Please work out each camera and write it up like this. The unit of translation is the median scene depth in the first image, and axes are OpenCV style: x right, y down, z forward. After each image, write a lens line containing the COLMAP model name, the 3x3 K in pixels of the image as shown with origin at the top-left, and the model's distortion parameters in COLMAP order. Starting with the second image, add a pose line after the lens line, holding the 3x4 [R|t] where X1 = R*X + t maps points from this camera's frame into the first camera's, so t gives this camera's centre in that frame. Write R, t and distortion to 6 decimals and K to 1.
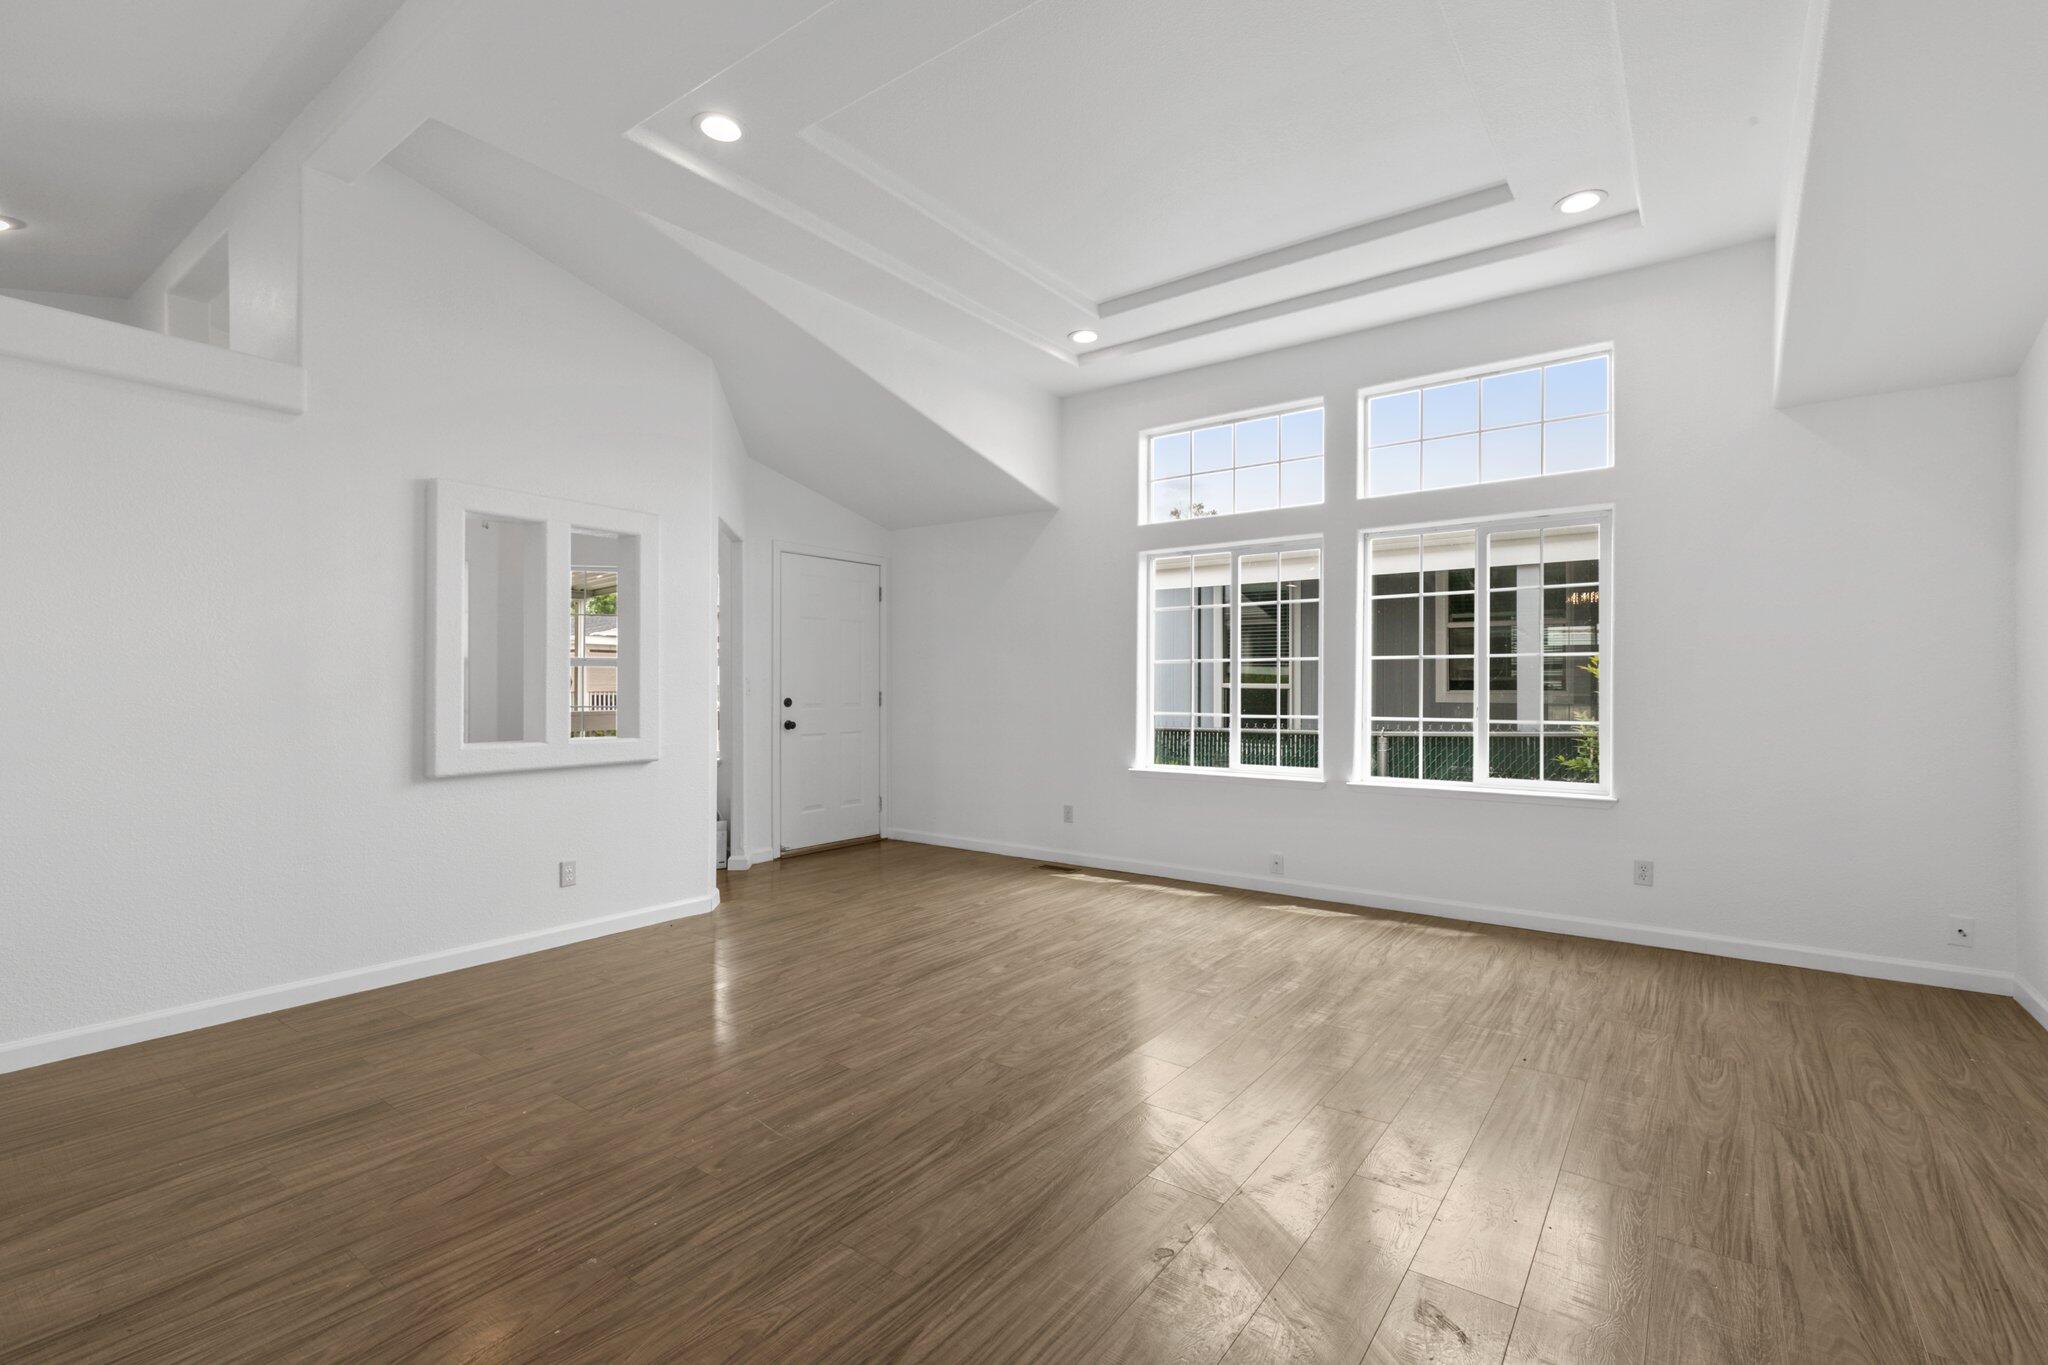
lens RADIAL K [[918.1, 0, 1040.6], [0, 918.1, 682.2], [0, 0, 1]] dist [0.010582, -0.000838]
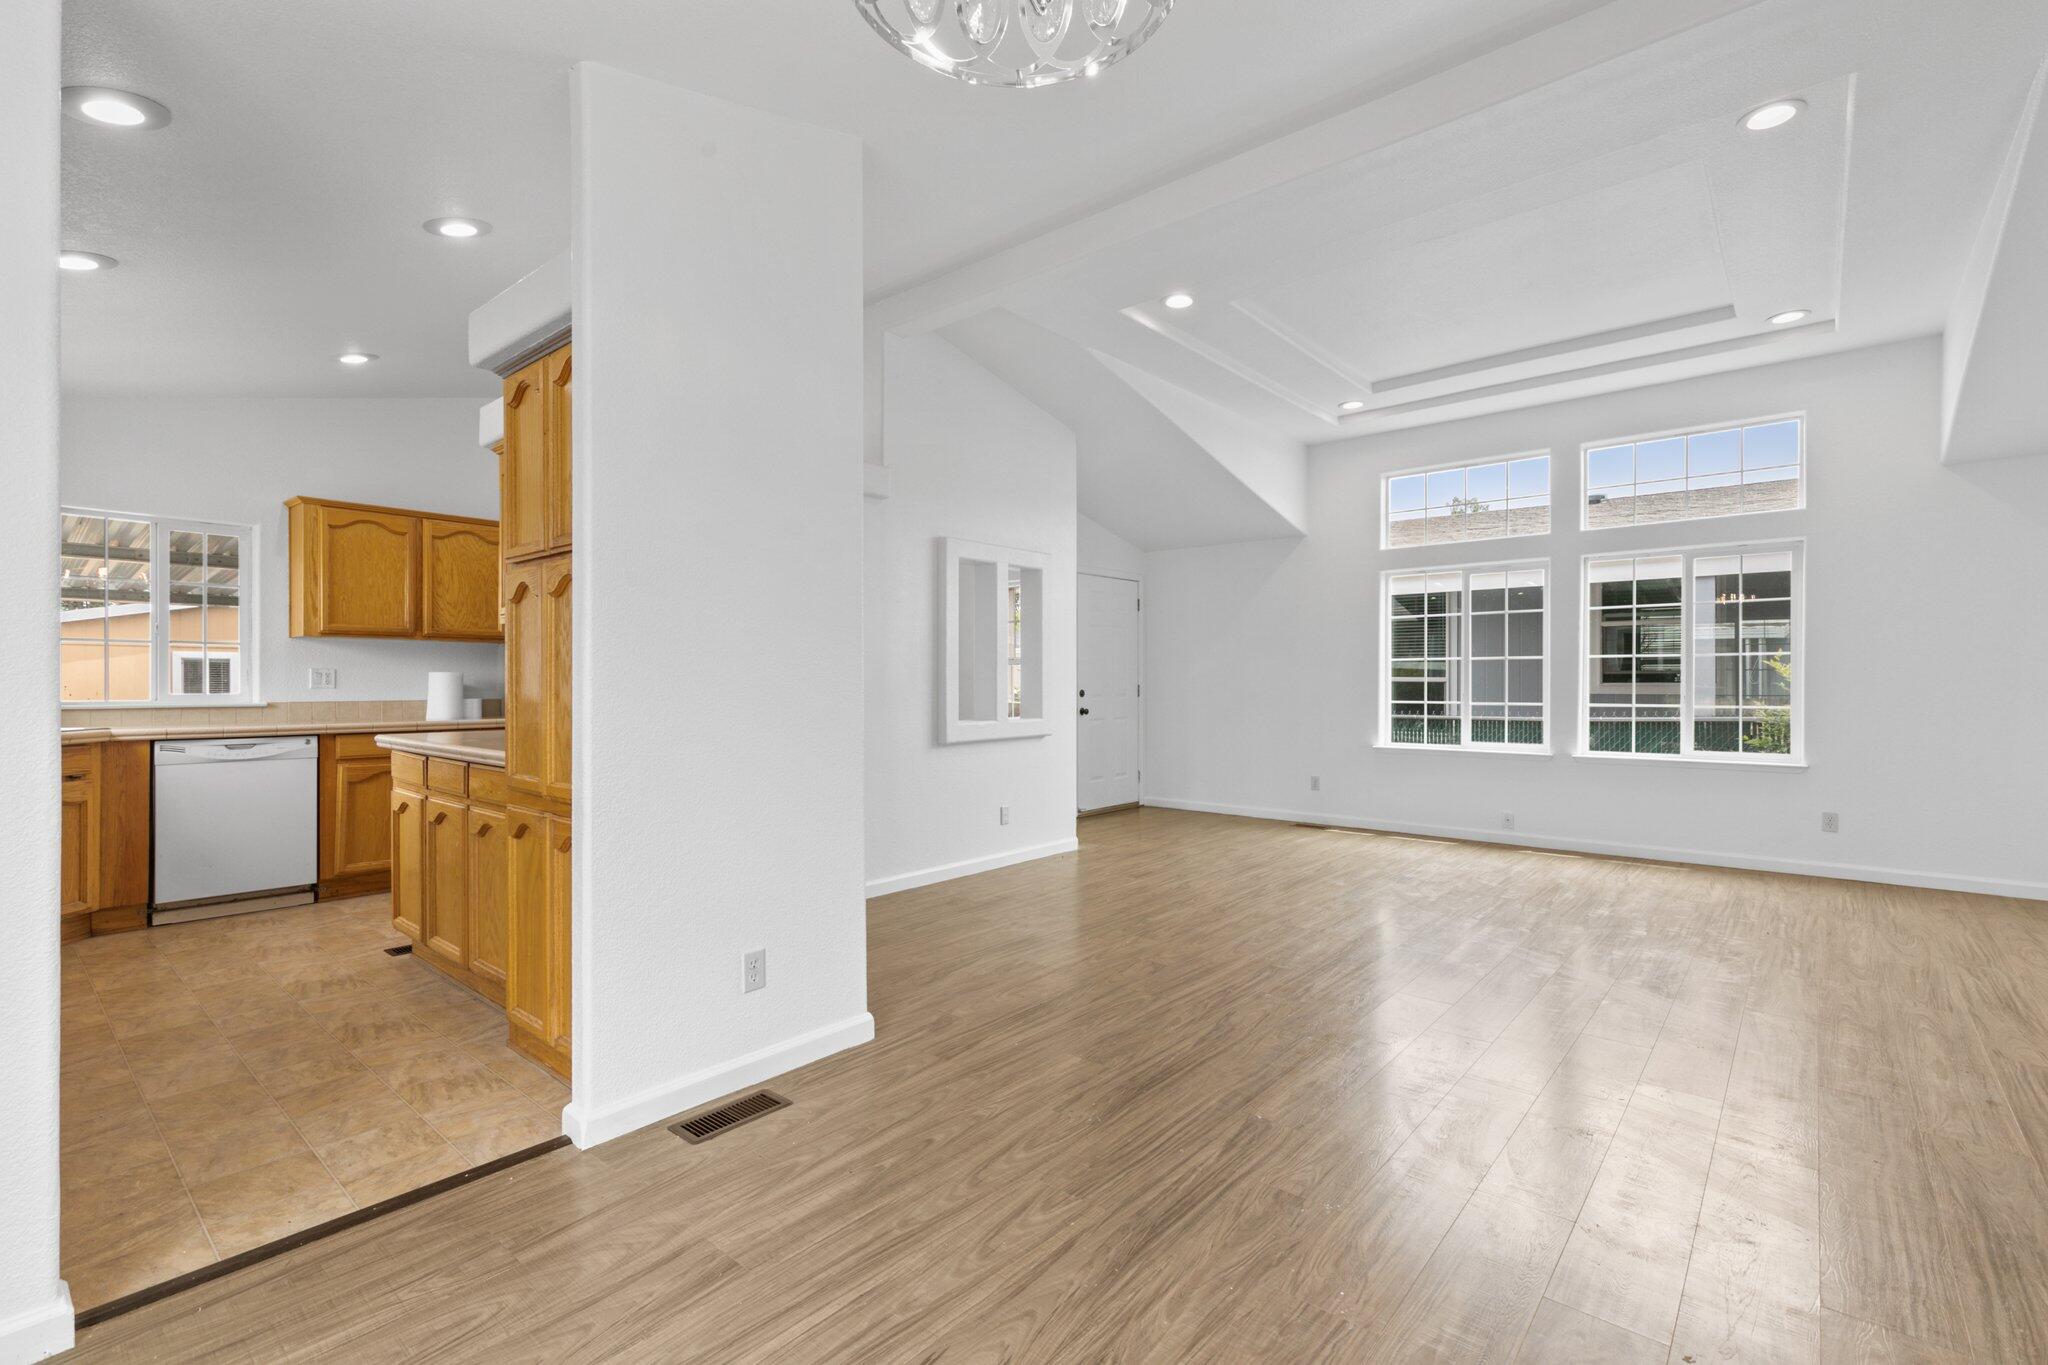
lens RADIAL K [[914.2, 0, 1038.5], [0, 914.2, 683.4], [0, 0, 1]] dist [0.003223, -0.000191]
pose [[0.996902, -0.002656, -0.078604, -0.360522], [0.003246, 0.999968, 0.007377, -0.001394], [0.078582, -0.007610, 0.996879, -0.376671]]
